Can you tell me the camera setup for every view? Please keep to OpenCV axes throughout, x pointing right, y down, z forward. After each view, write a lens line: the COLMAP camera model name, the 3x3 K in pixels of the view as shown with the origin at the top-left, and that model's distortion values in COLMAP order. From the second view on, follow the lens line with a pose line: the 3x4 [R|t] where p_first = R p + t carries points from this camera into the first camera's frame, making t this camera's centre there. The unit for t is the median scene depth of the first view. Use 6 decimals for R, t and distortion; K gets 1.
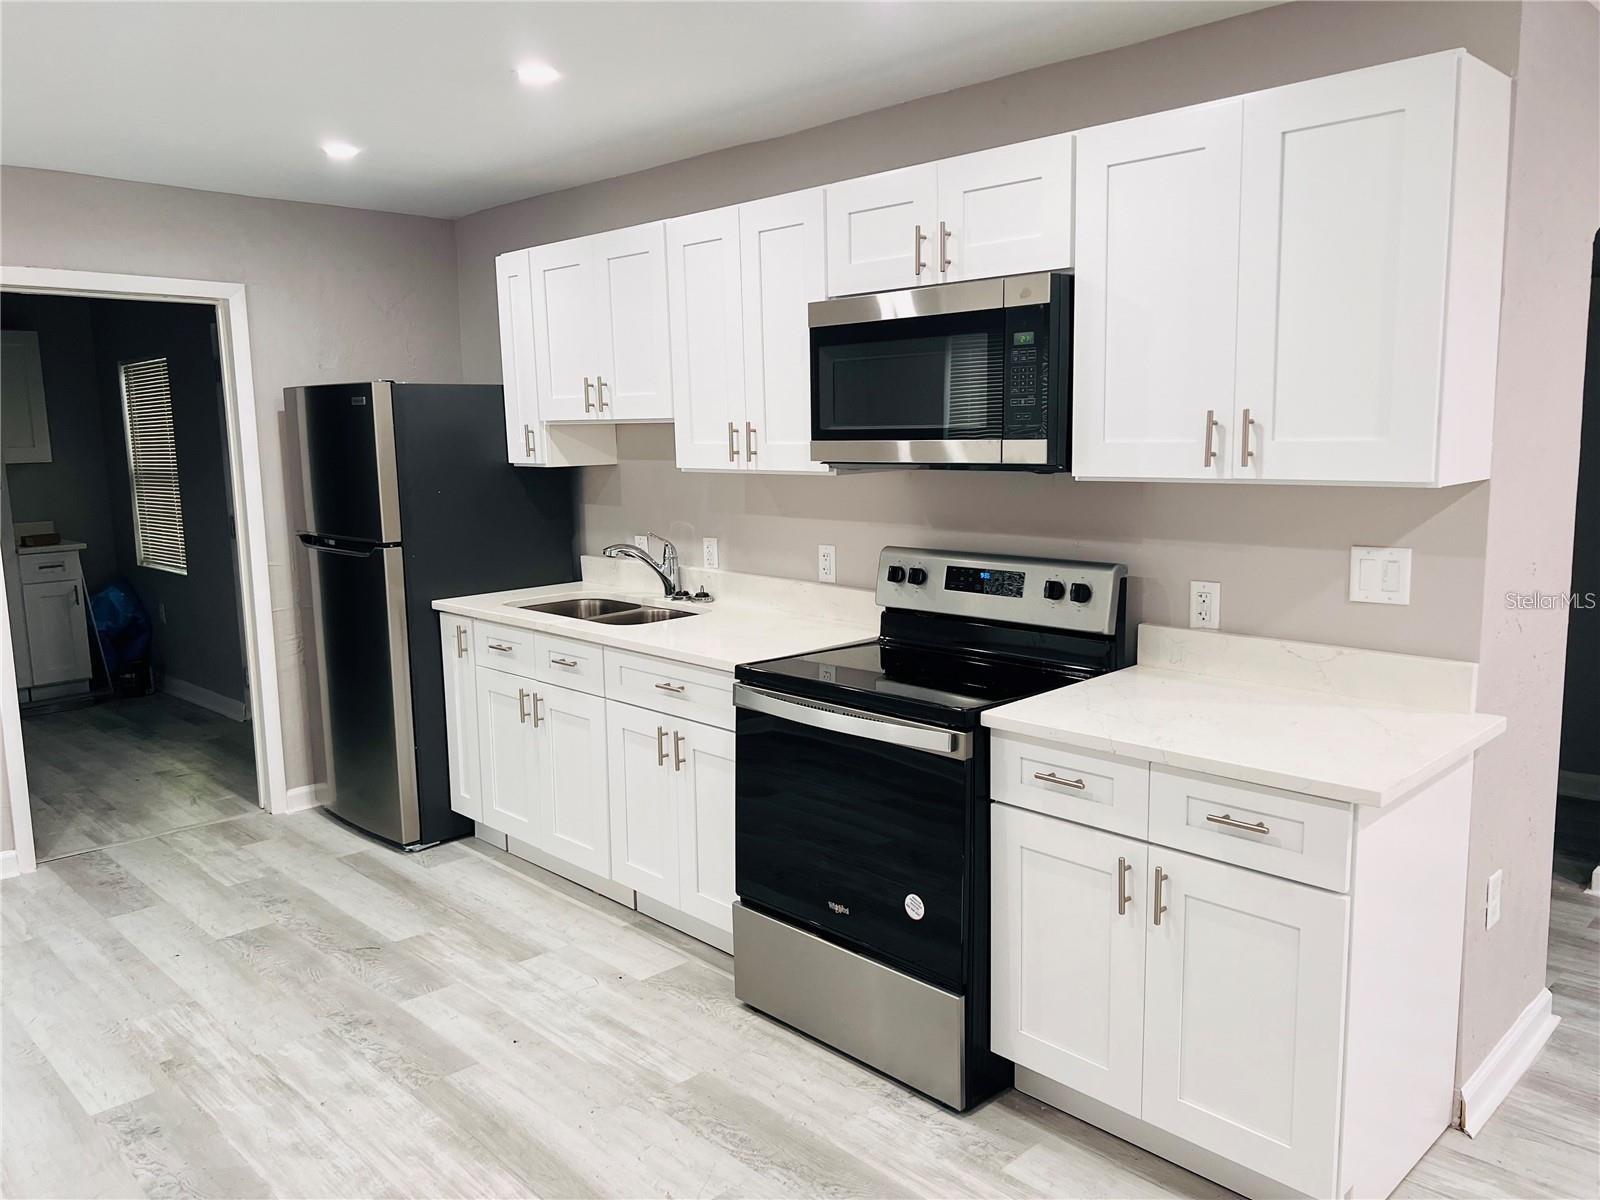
lens RADIAL K [[1196.7, 0, 803.8], [0, 1196.7, 593.2], [0, 0, 1]] dist [0.068731, -0.078137]
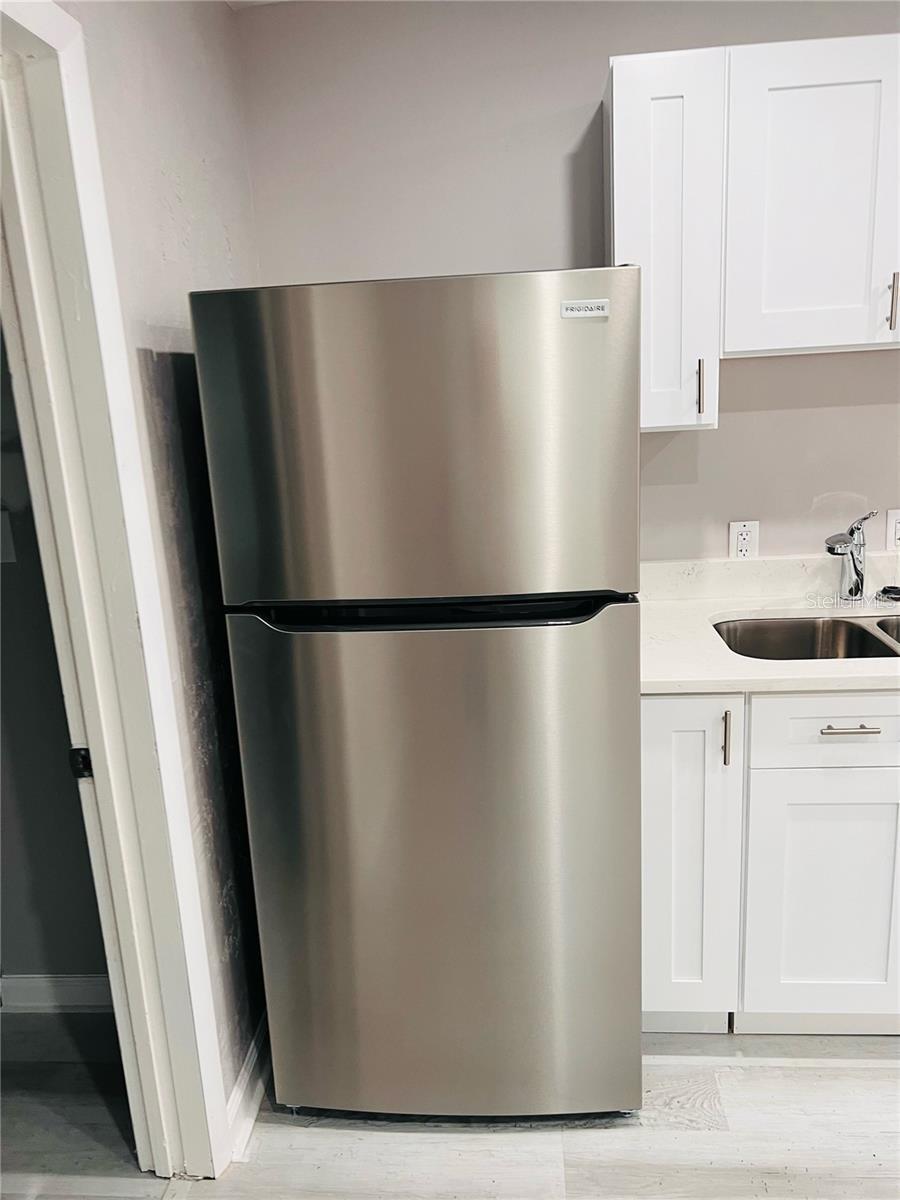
lens RADIAL K [[963.6, 0, 449.7], [0, 963.6, 624.5], [0, 0, 1]] dist [0.003231, 0.004242]
pose [[0.751584, -0.175988, 0.635728, -0.905172], [0.132419, 0.984388, 0.115955, -0.114087], [-0.646210, -0.002967, 0.763154, 0.995010]]
